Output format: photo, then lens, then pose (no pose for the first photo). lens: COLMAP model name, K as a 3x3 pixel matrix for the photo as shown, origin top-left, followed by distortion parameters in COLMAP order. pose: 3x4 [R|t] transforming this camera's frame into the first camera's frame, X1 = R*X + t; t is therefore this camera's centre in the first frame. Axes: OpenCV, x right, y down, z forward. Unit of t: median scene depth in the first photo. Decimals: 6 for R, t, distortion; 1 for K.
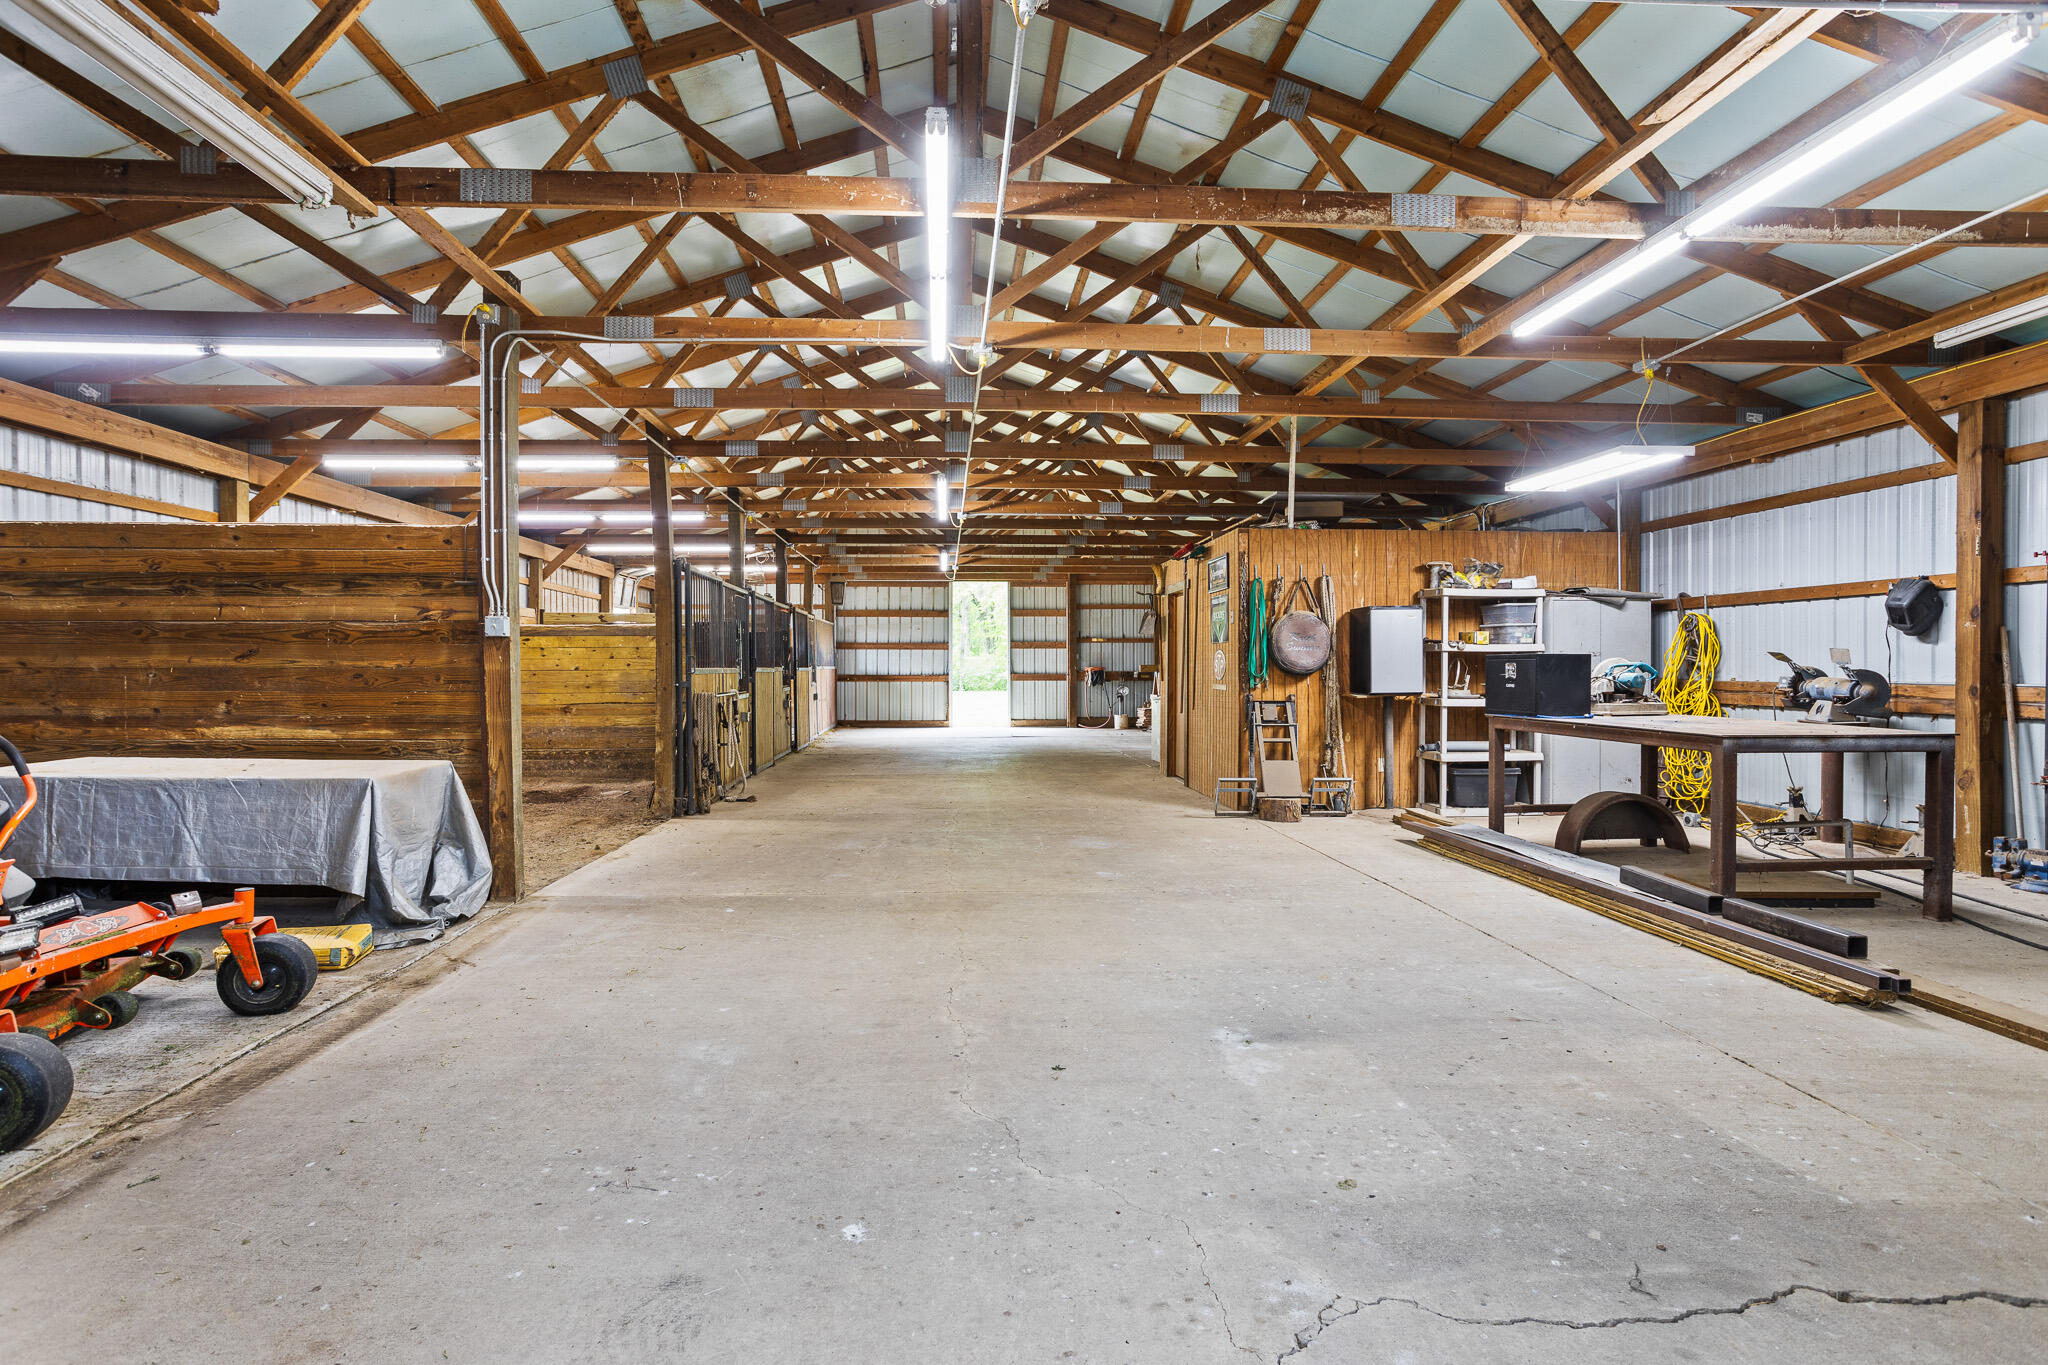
lens RADIAL K [[986.9, 0, 1027.5], [0, 986.9, 682.6], [0, 0, 1]] dist [-0.061587, 0.036714]
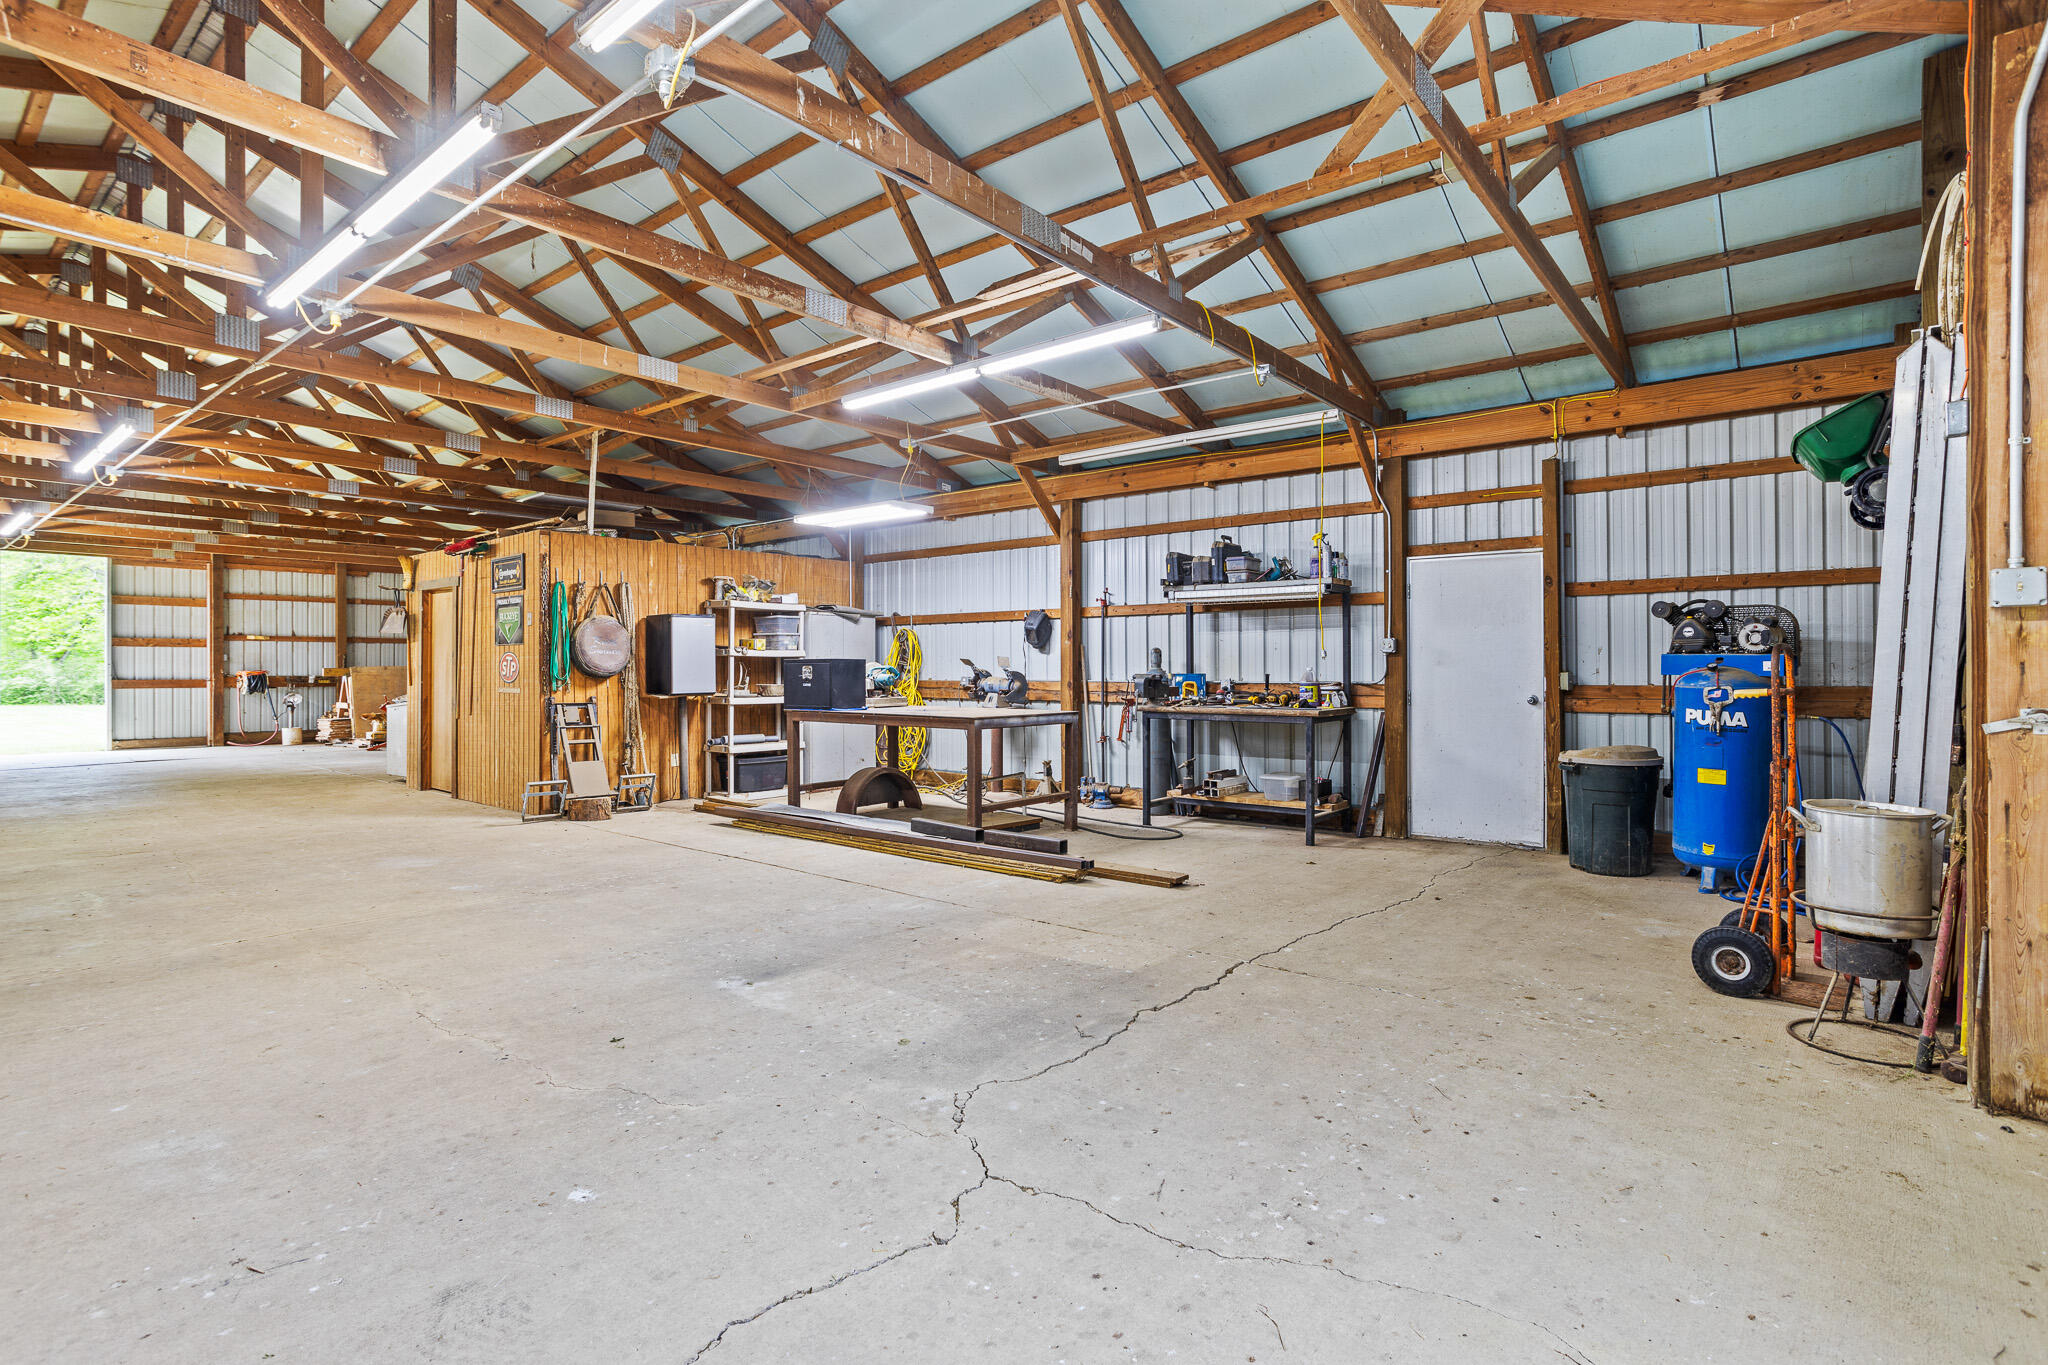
lens RADIAL K [[986.9, 0, 1027.5], [0, 986.9, 682.6], [0, 0, 1]] dist [-0.061587, 0.036714]
pose [[0.678116, -0.008968, 0.734900, -0.202584], [0.011791, 0.999930, 0.001322, 0.001647], [-0.734860, 0.007769, 0.678174, -0.029096]]
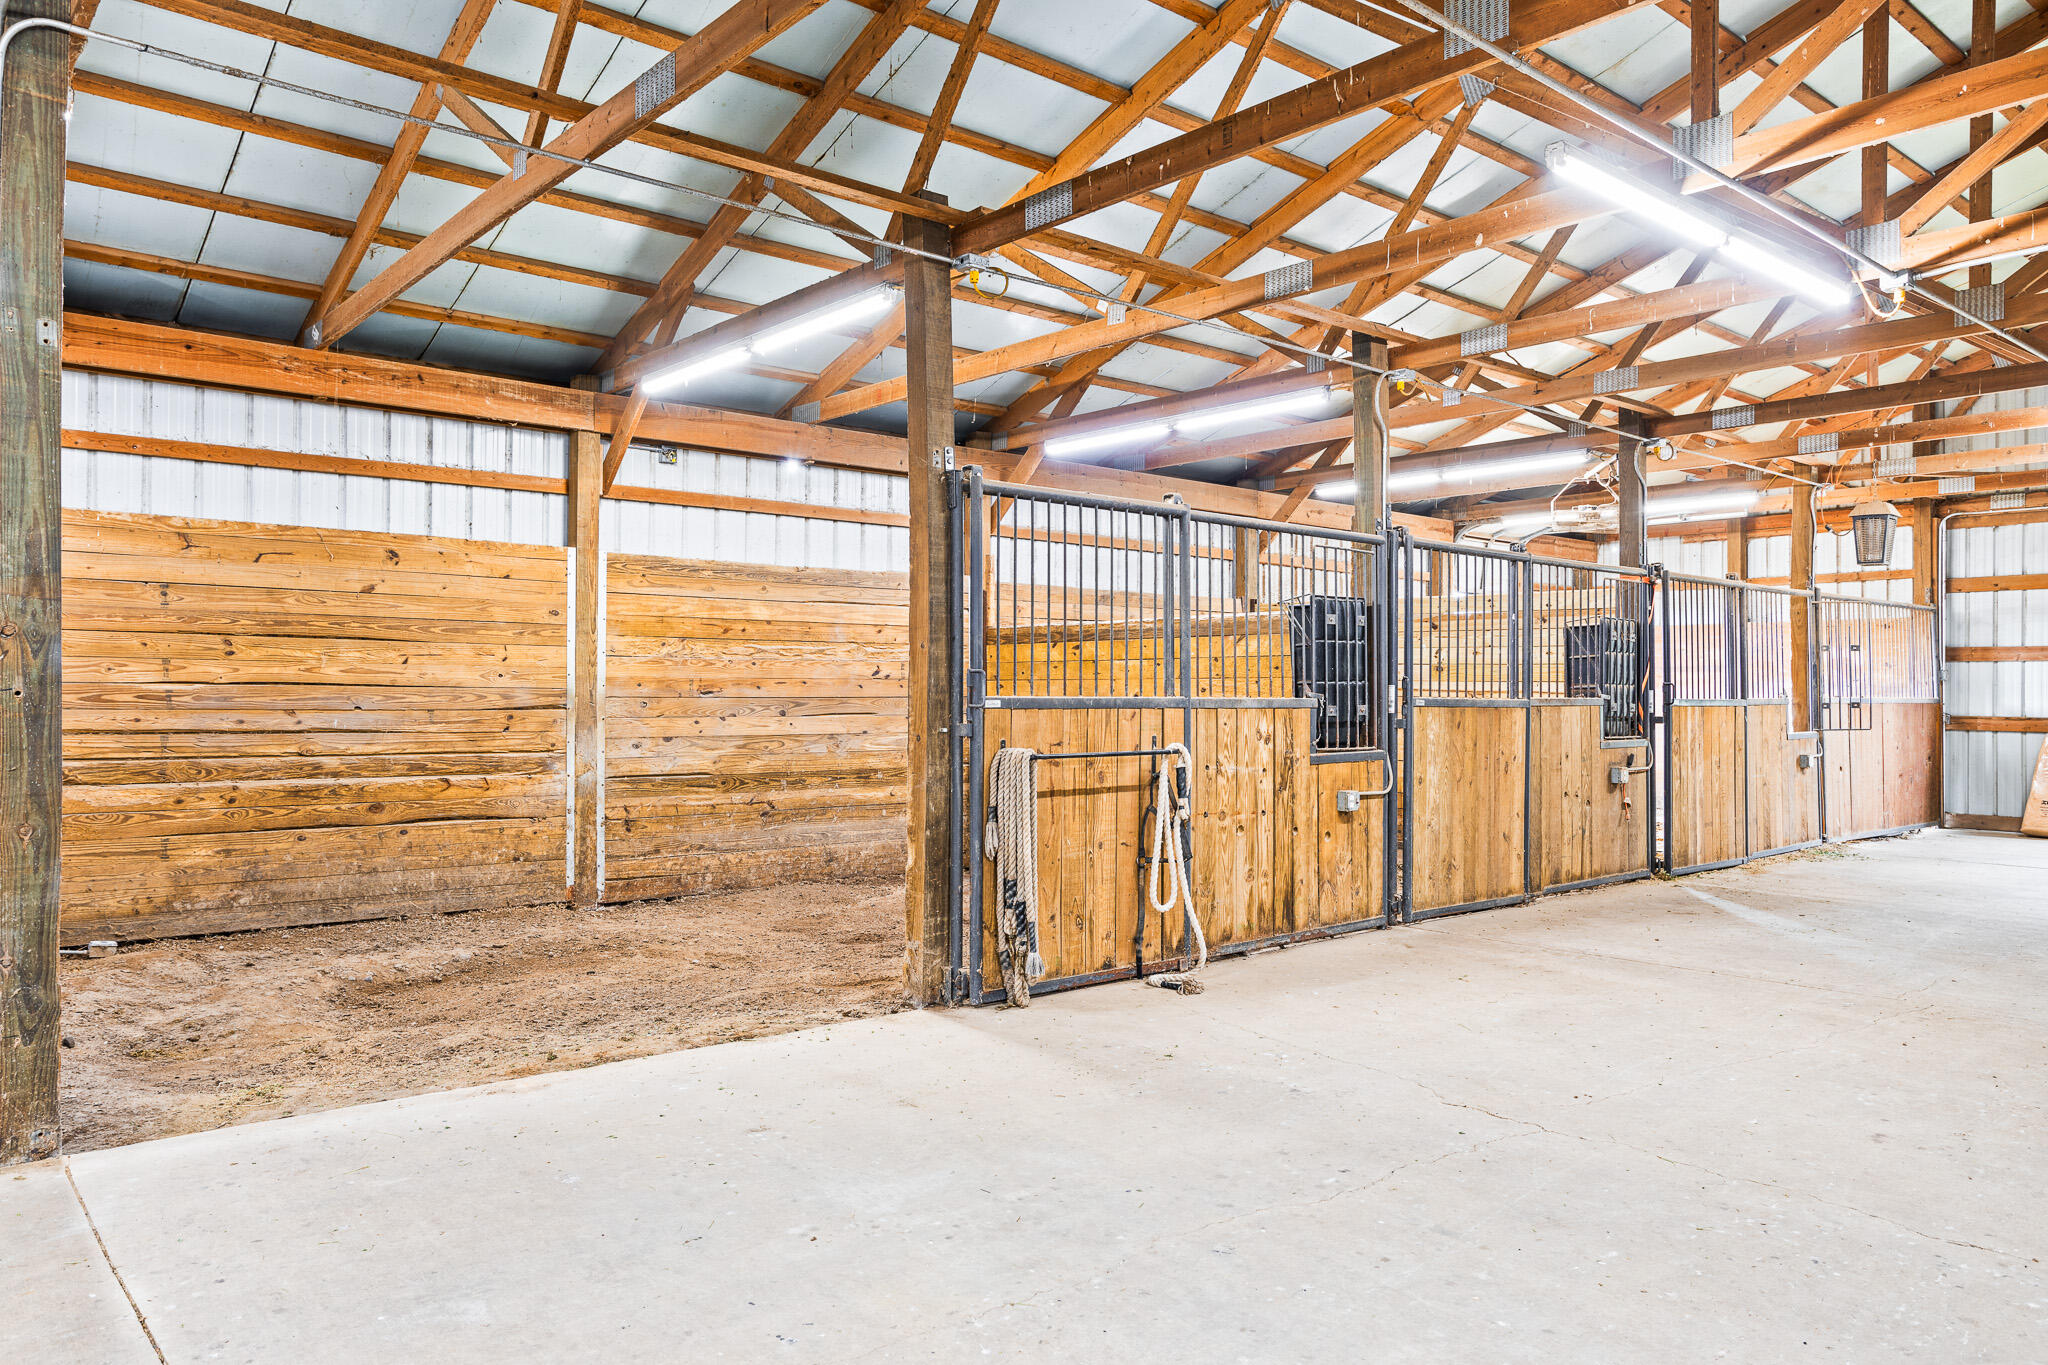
lens RADIAL K [[1417.6, 0, 1024.0], [0, 1417.6, 682.5], [0, 0, 1]] dist [-0.040070, 0.055057]
pose [[0.589991, -0.000496, -0.807409, 0.151374], [-0.021014, 0.999652, -0.015970, -0.007139], [0.807136, 0.026389, 0.589775, 0.419533]]
